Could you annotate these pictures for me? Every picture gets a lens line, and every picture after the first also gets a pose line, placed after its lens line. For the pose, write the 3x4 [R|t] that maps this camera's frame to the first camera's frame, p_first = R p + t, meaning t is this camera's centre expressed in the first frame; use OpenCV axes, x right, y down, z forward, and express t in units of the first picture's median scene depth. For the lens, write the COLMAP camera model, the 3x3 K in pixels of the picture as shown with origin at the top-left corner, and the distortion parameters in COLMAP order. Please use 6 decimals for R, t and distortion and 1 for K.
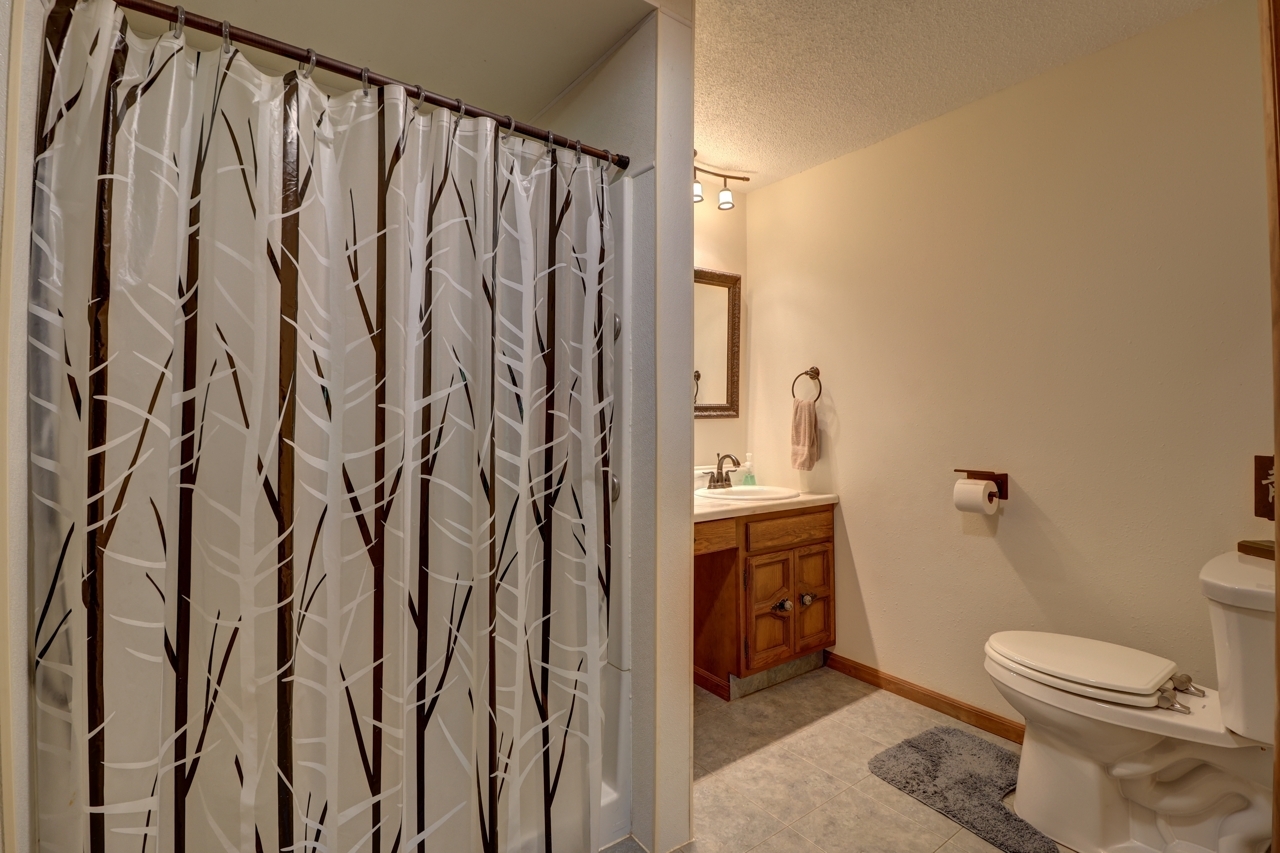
lens RADIAL K [[590.2, 0, 644.4], [0, 590.2, 410.0], [0, 0, 1]] dist [0.000889, -0.016697]
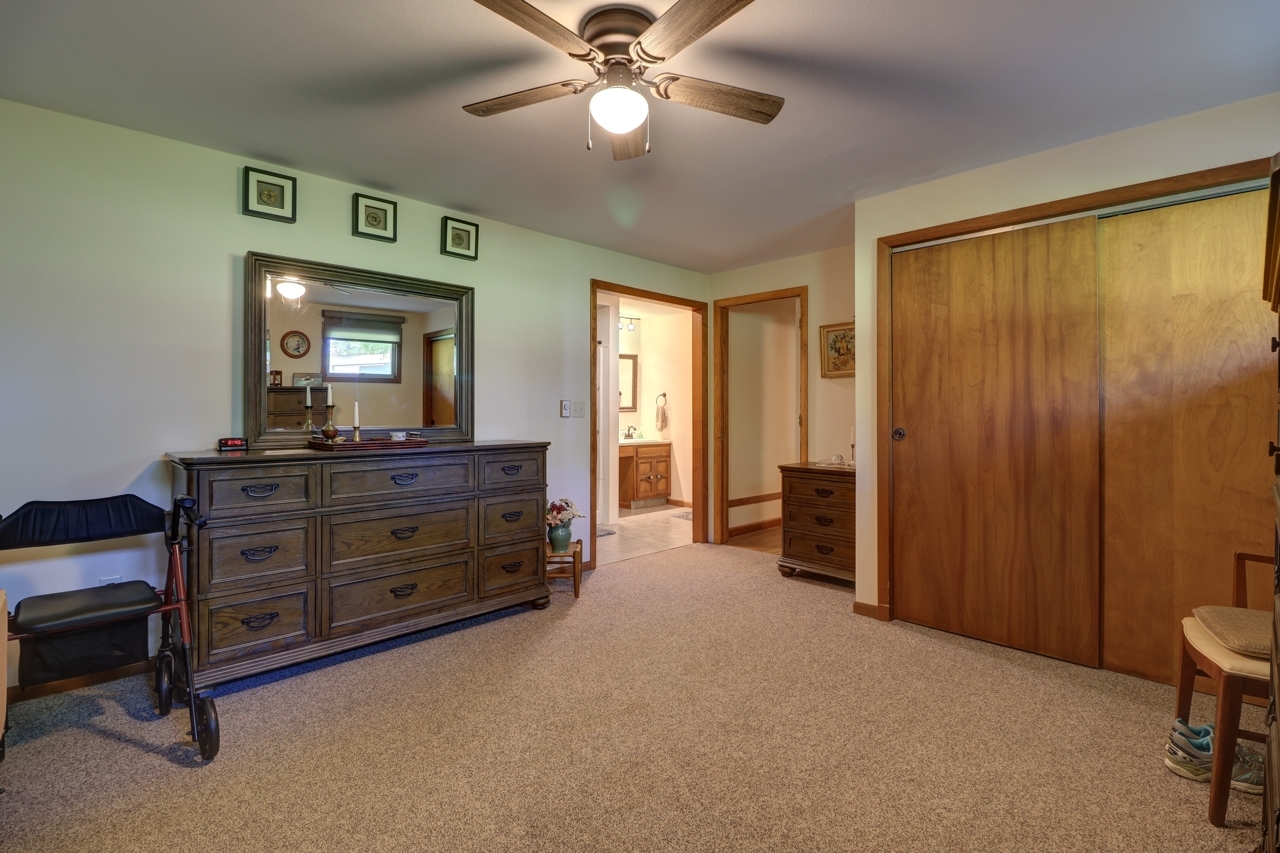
lens RADIAL K [[590.2, 0, 644.4], [0, 590.2, 410.0], [0, 0, 1]] dist [0.000889, -0.016697]
pose [[0.991923, 0.000833, 0.126836, -0.142019], [-0.002126, 0.999947, 0.010059, -0.022320], [-0.126821, -0.010247, 0.991873, -1.687211]]
